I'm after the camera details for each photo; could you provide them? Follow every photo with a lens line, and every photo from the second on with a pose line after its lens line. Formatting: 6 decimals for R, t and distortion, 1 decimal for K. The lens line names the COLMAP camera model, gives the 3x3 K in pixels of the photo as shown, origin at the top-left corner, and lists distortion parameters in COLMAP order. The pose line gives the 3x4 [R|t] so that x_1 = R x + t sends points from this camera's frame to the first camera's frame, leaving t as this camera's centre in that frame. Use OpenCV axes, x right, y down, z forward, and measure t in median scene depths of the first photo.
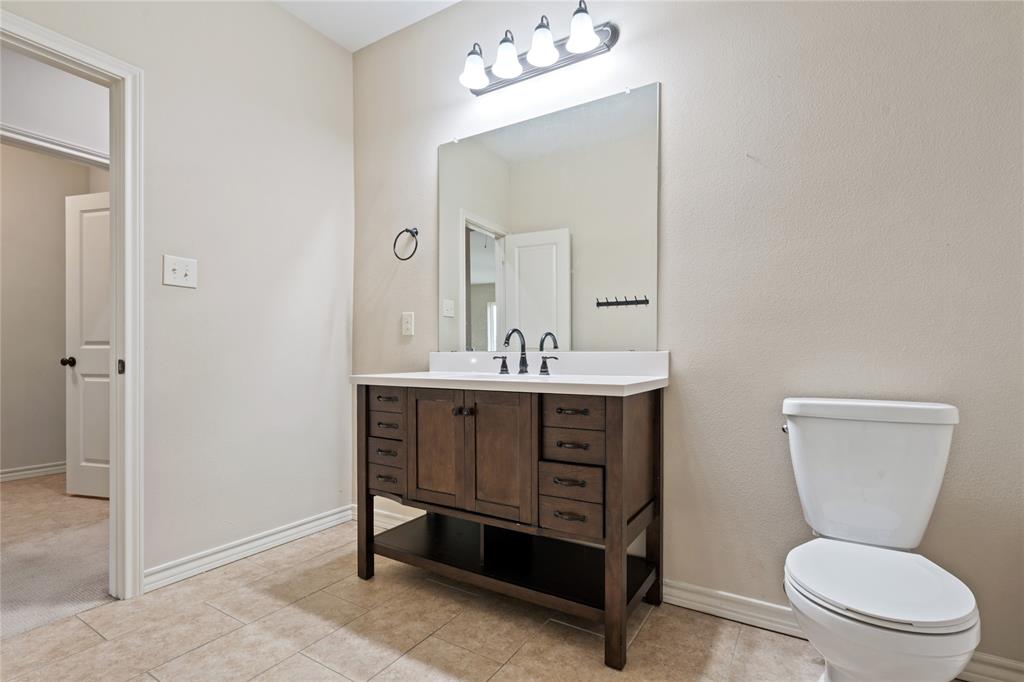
lens RADIAL K [[468.5, 0, 516.1], [0, 468.5, 357.2], [0, 0, 1]] dist [0.000211, -0.000973]
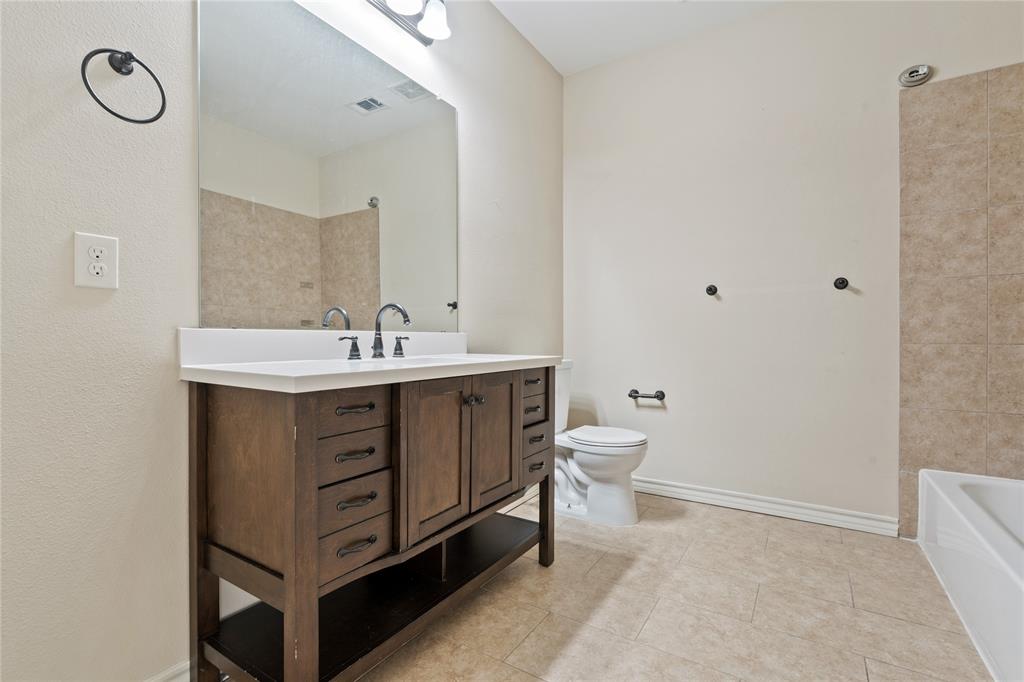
lens RADIAL K [[473.4, 0, 513.2], [0, 473.4, 337.3], [0, 0, 1]] dist [-0.001751, 0.001141]
pose [[0.017338, 0.001376, 0.999849, -0.824529], [0.001688, 0.999998, -0.001406, 0.000751], [-0.999848, 0.001712, 0.017335, 0.759120]]
